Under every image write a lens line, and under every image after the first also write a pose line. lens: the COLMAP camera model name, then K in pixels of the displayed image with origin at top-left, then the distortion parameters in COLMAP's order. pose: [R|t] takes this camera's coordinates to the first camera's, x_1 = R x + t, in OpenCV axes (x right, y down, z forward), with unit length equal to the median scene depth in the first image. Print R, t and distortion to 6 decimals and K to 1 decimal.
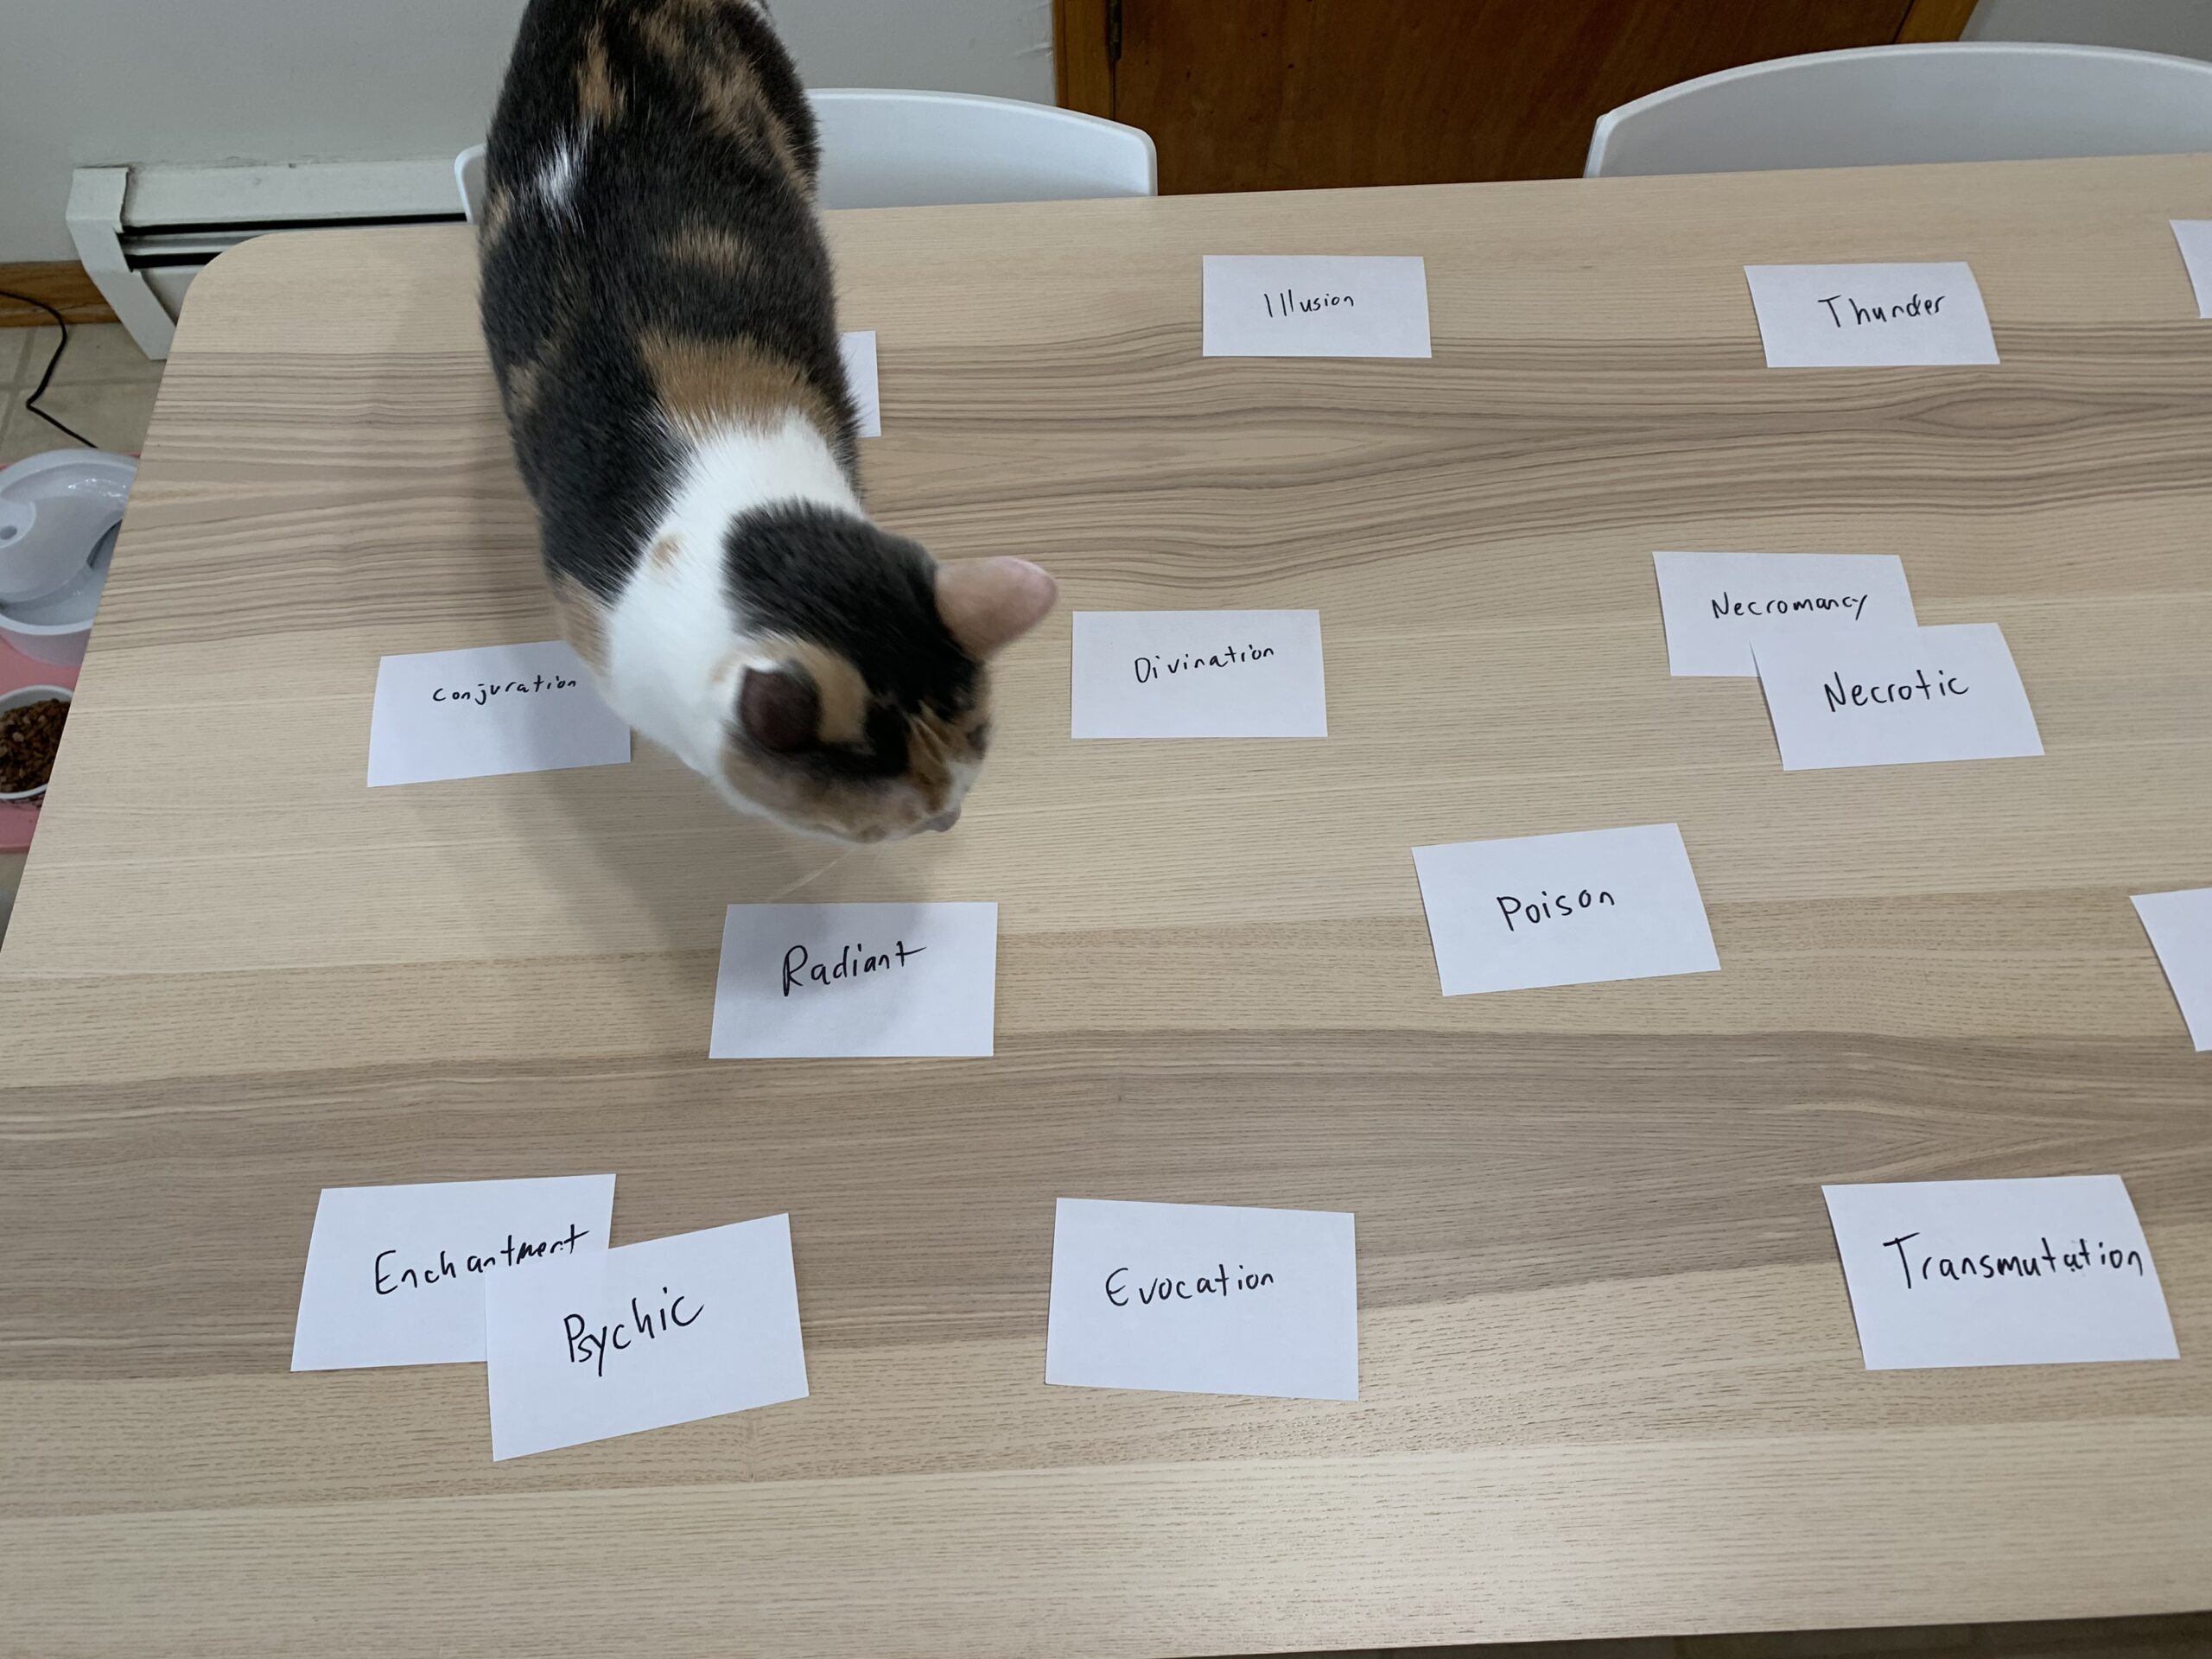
lens RADIAL K [[1620.5, 0, 1115.7], [0, 1620.5, 816.1], [0, 0, 1]] dist [0.039920, -0.047225]
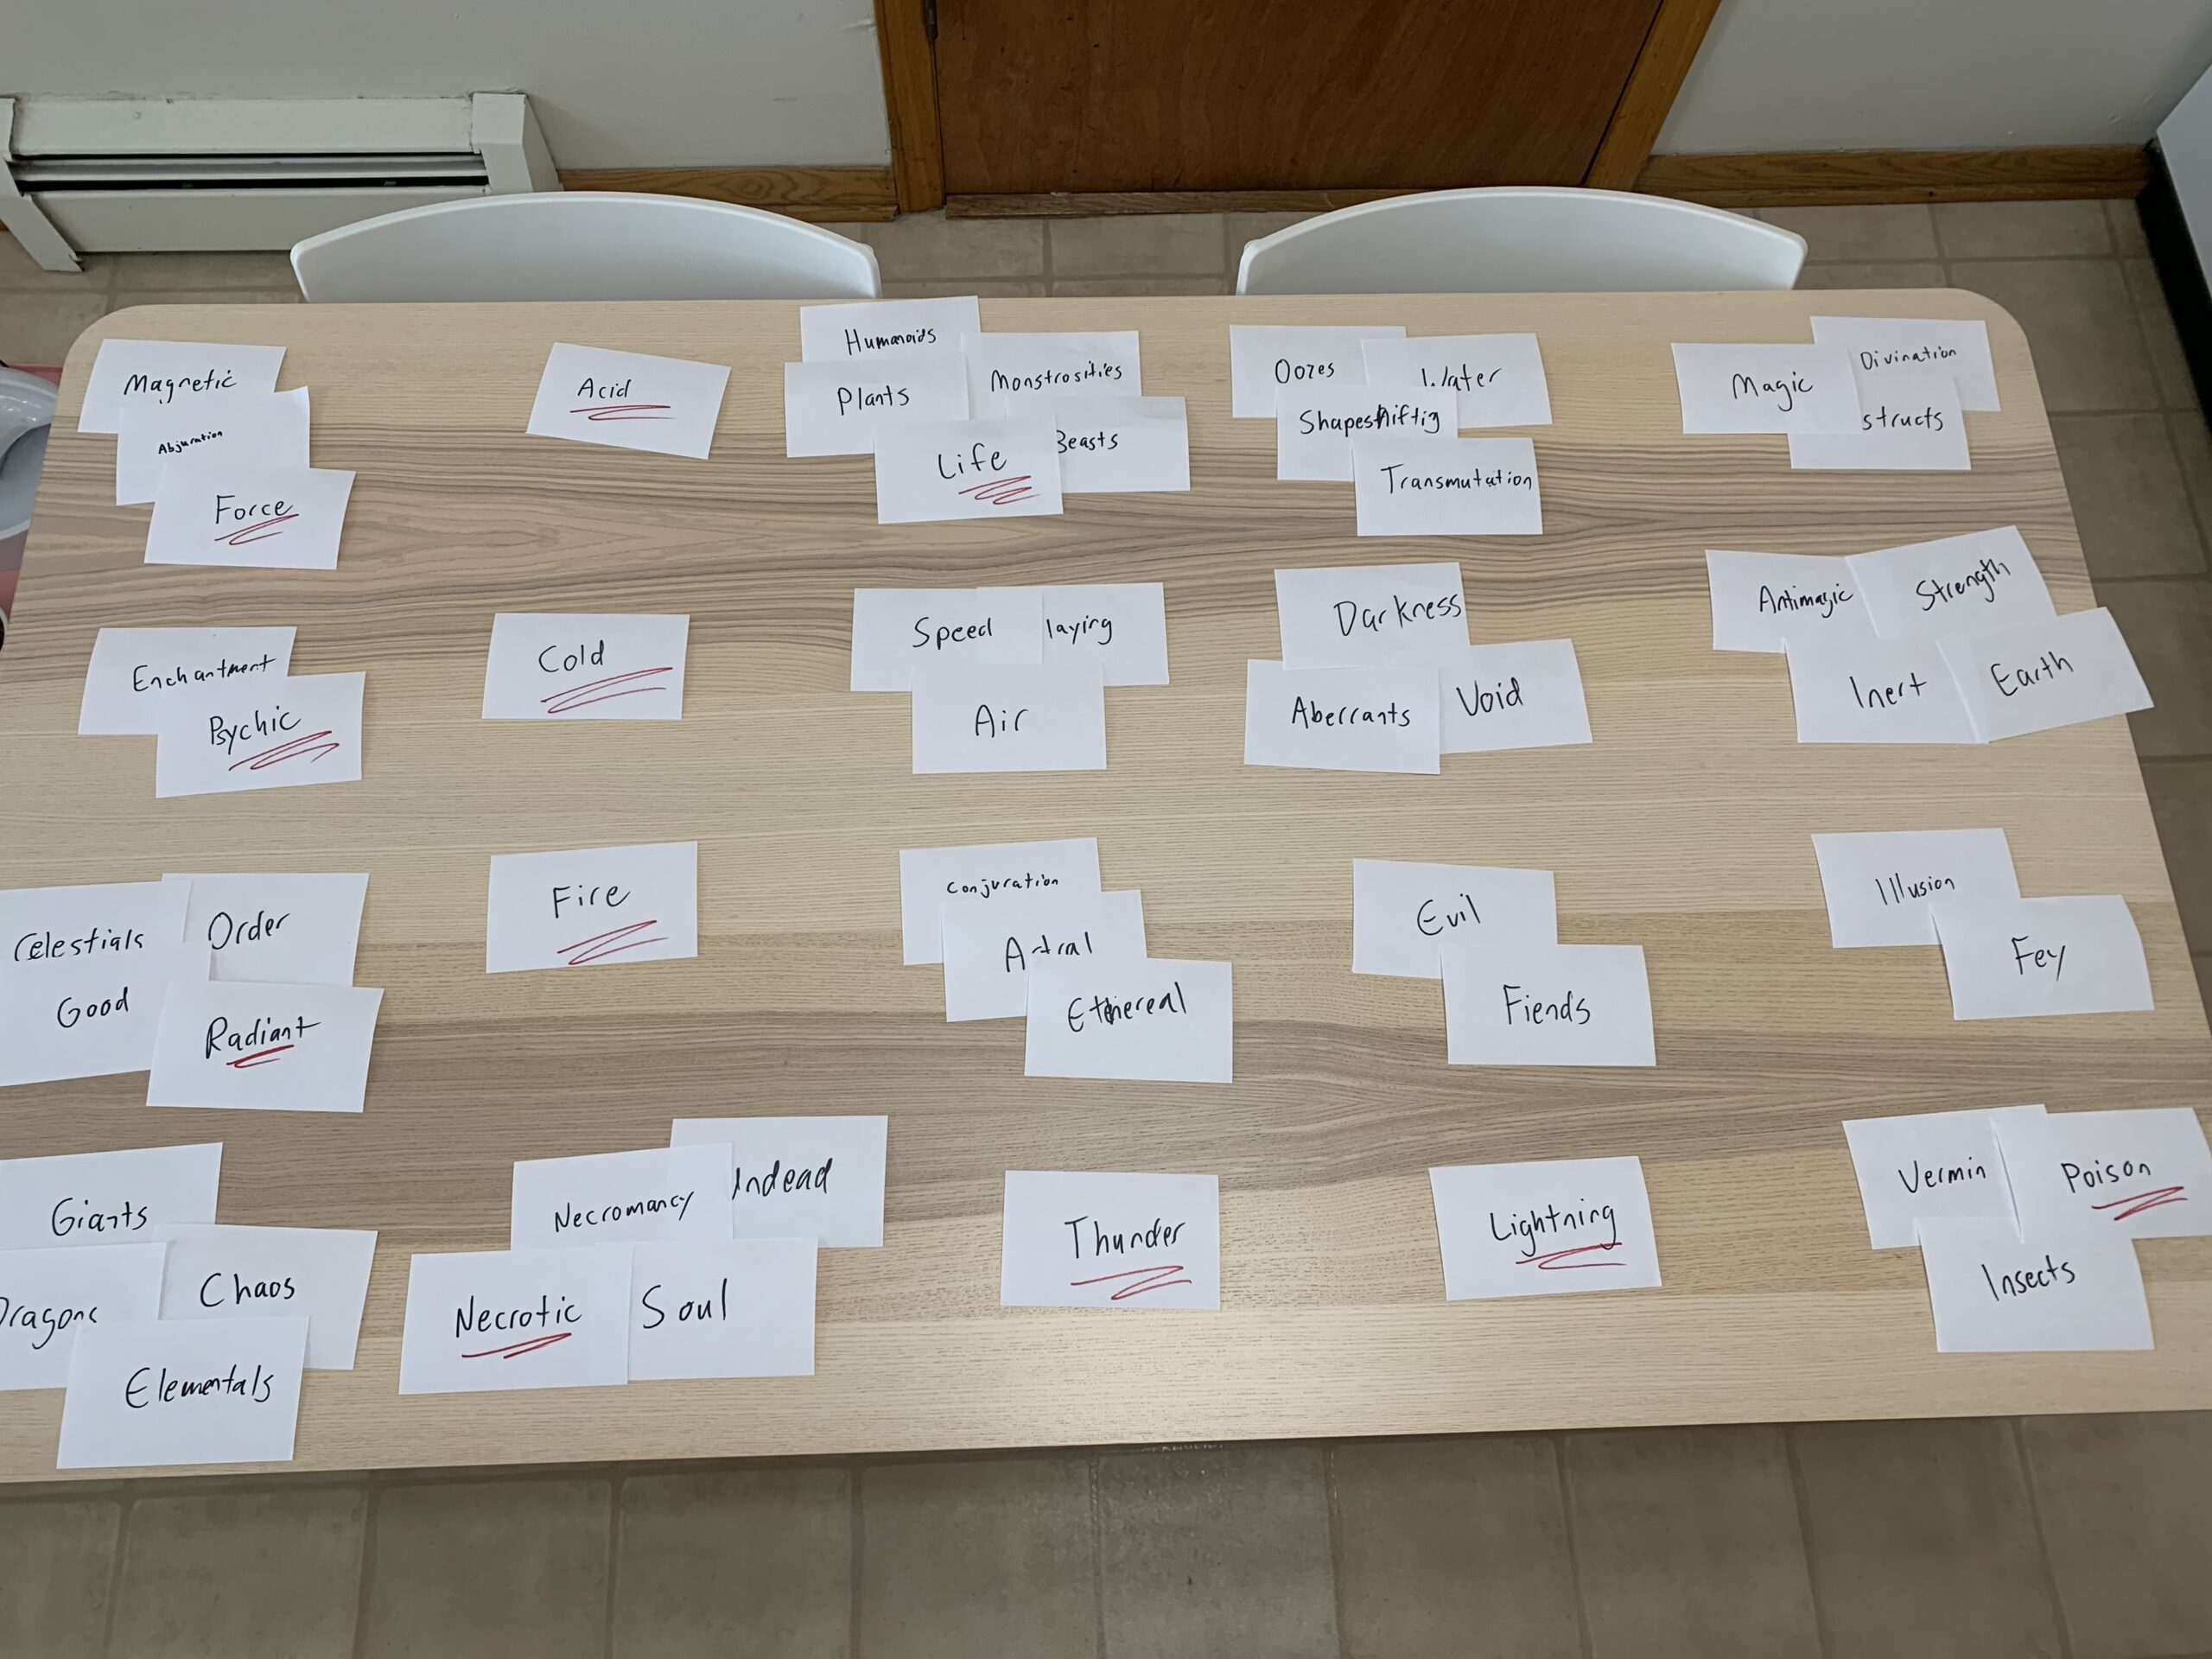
lens RADIAL K [[1596.0, 0, 1104.5], [0, 1596.0, 797.7], [0, 0, 1]] dist [0.033878, -0.034129]
pose [[0.999096, 0.024882, 0.034462, 0.209136], [-0.028815, 0.992500, 0.118799, -0.206198], [-0.031247, -0.119685, 0.992320, -0.306955]]
